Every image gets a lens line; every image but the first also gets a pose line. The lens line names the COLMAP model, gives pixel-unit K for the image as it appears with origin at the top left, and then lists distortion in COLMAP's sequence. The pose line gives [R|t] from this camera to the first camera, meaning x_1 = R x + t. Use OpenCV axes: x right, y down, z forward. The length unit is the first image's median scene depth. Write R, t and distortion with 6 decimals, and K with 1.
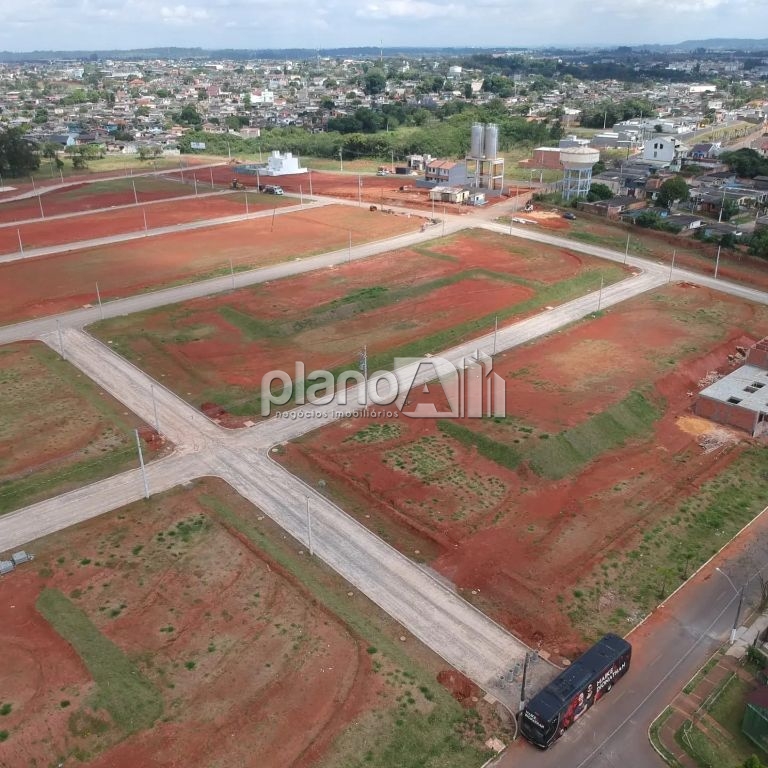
lens RADIAL K [[737.3, 0, 402.9], [0, 737.3, 393.3], [0, 0, 1]] dist [0.106675, -0.191437]
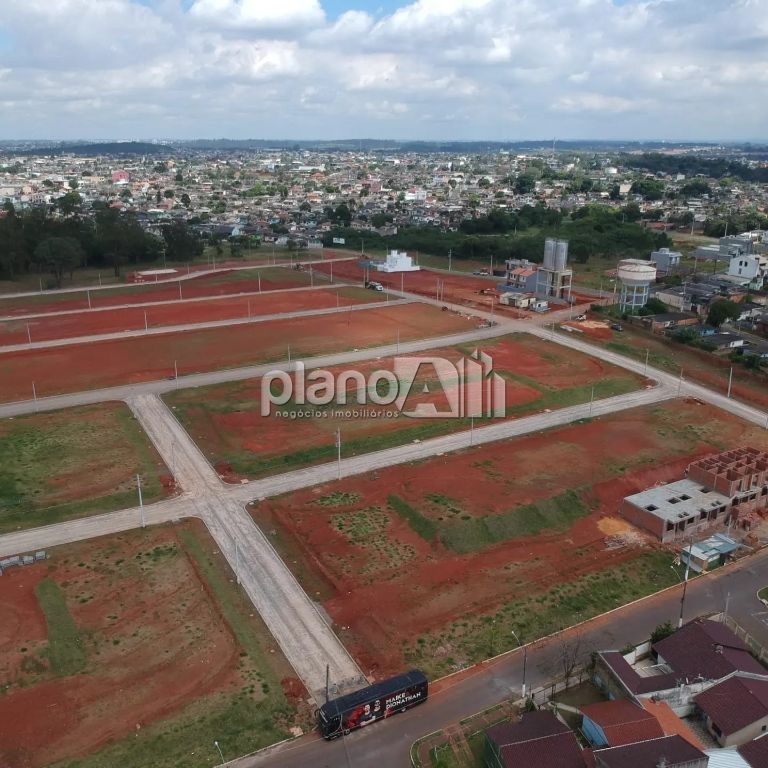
lens RADIAL K [[737.3, 0, 402.9], [0, 737.3, 393.3], [0, 0, 1]] dist [0.106675, -0.191437]
pose [[0.974121, 0.083470, -0.210051, 0.274856], [-0.105474, 0.989796, -0.095812, -0.013388], [0.199910, 0.115487, 0.972984, -0.176766]]
